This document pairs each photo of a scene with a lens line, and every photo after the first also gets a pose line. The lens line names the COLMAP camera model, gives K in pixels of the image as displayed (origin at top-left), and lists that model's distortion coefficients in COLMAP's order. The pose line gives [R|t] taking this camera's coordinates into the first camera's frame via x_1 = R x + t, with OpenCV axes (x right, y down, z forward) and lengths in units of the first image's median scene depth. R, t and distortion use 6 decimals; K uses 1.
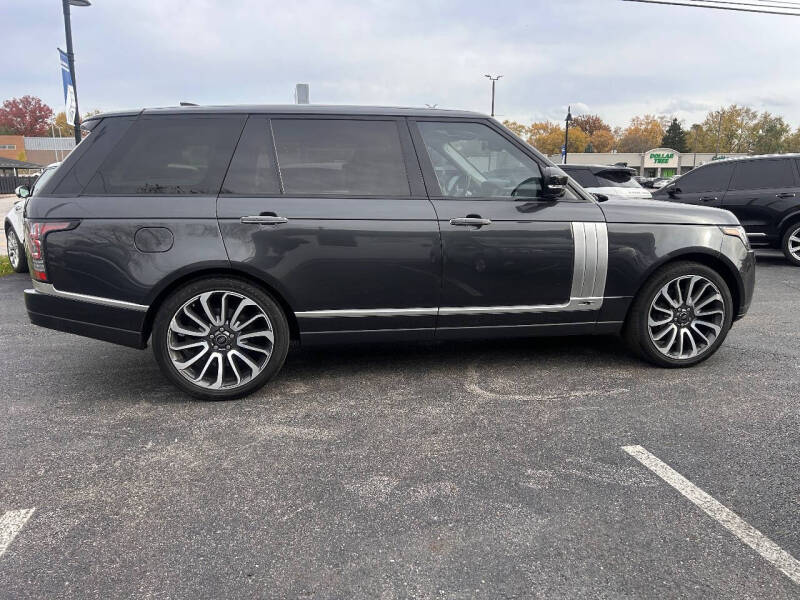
lens RADIAL K [[561.4, 0, 400.0], [0, 561.4, 300.0], [0, 0, 1]] dist [0.051893, -0.053859]
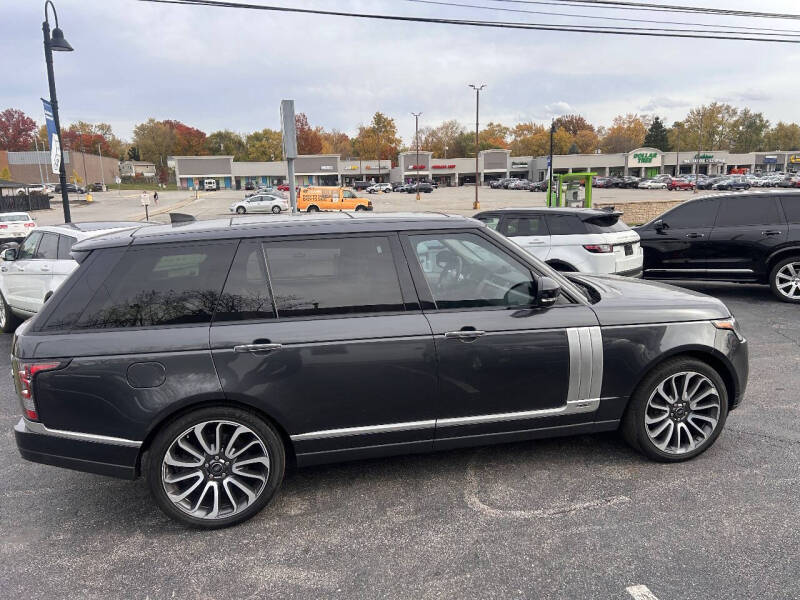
lens RADIAL K [[561.4, 0, 400.0], [0, 561.4, 300.0], [0, 0, 1]] dist [0.051893, -0.053859]
pose [[0.999459, -0.028418, 0.016537, -0.004715], [0.028648, 0.999494, -0.013813, -0.179570], [-0.016136, 0.014280, 0.999768, 0.004265]]
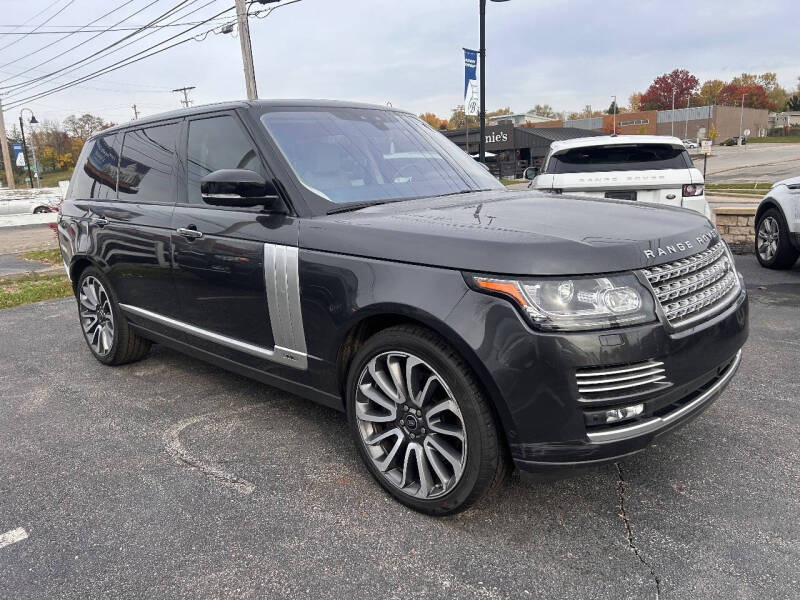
lens RADIAL K [[571.5, 0, 422.4], [0, 571.5, 300.5], [0, 0, 1]] dist [0.057417, -0.066326]
pose [[0.608656, 0.154769, -0.778193, 1.001373], [-0.116753, 0.987585, 0.105096, -0.163520], [0.784797, 0.026889, 0.619169, 0.693427]]
